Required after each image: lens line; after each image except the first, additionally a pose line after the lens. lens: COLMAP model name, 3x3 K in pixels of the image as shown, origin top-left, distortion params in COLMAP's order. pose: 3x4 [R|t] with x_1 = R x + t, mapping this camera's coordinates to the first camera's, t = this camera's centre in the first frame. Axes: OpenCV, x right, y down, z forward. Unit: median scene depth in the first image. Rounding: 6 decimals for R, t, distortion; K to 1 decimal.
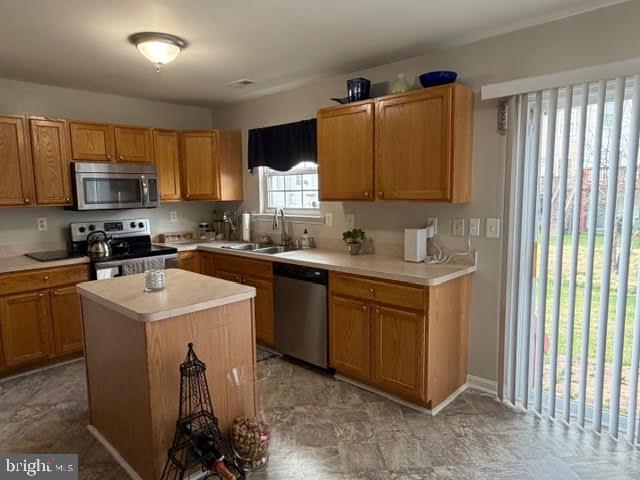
lens RADIAL K [[422.1, 0, 318.8], [0, 422.1, 241.4], [0, 0, 1]] dist [-0.006764, 0.000276]
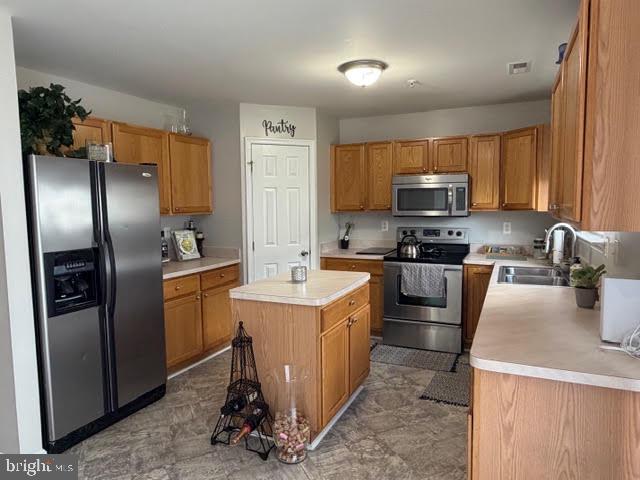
lens RADIAL K [[427.9, 0, 315.5], [0, 427.9, 242.5], [0, 0, 1]] dist [0.003908, -0.011216]
pose [[0.320044, 0.097488, -0.942374, 0.522490], [-0.107482, 0.992006, 0.066120, -0.057843], [0.941286, 0.080127, 0.327964, 0.415797]]
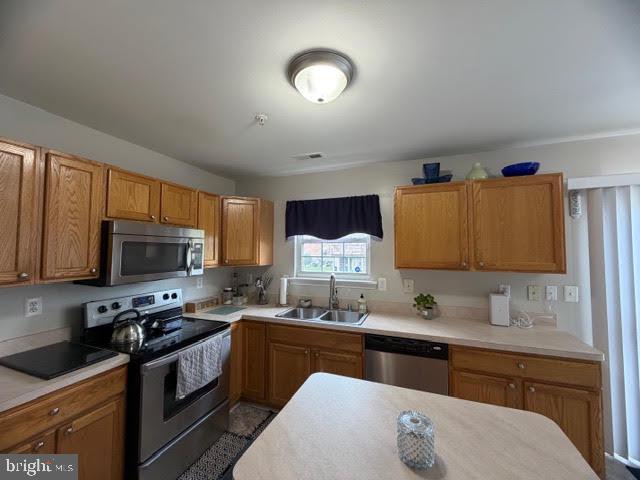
lens RADIAL K [[256.0, 0, 318.2], [0, 256.0, 238.7], [0, 0, 1]] dist [-0.002773, -0.000012]
pose [[0.926700, 0.030790, 0.374539, -0.417907], [0.031179, 0.986903, -0.158276, -0.074634], [-0.374507, 0.158352, 0.913602, 0.466645]]
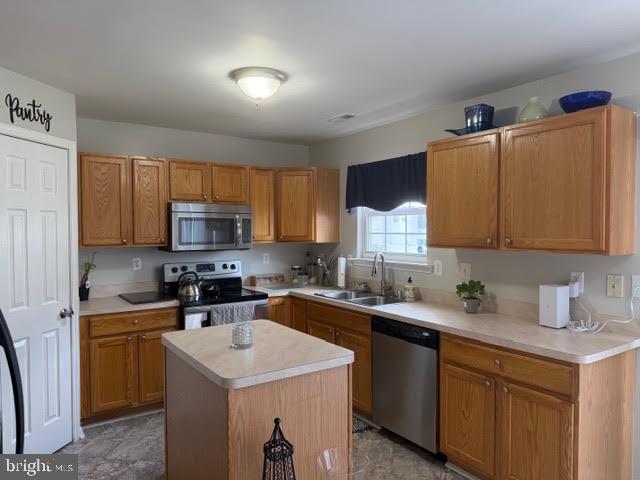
lens RADIAL K [[450.9, 0, 319.0], [0, 450.9, 241.1], [0, 0, 1]] dist [0.066066, -0.087567]
pose [[0.976903, 0.017859, -0.212935, -0.019148], [-0.036717, 0.995709, -0.084942, -0.020591], [0.210504, 0.090798, 0.973367, 0.054493]]
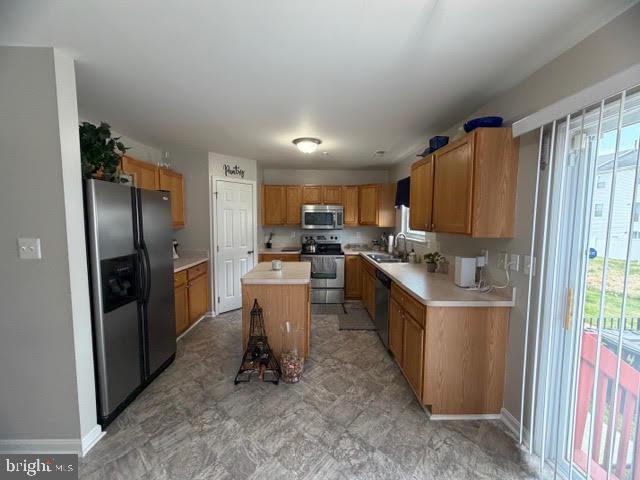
lens RADIAL K [[256.0, 0, 317.9], [0, 256.0, 239.4], [0, 0, 1]] dist [-0.002773, -0.000012]
pose [[0.695183, 0.074598, -0.714951, 0.389639], [-0.101414, 0.994831, 0.005191, -0.036025], [0.711643, 0.068897, 0.699155, 0.194466]]
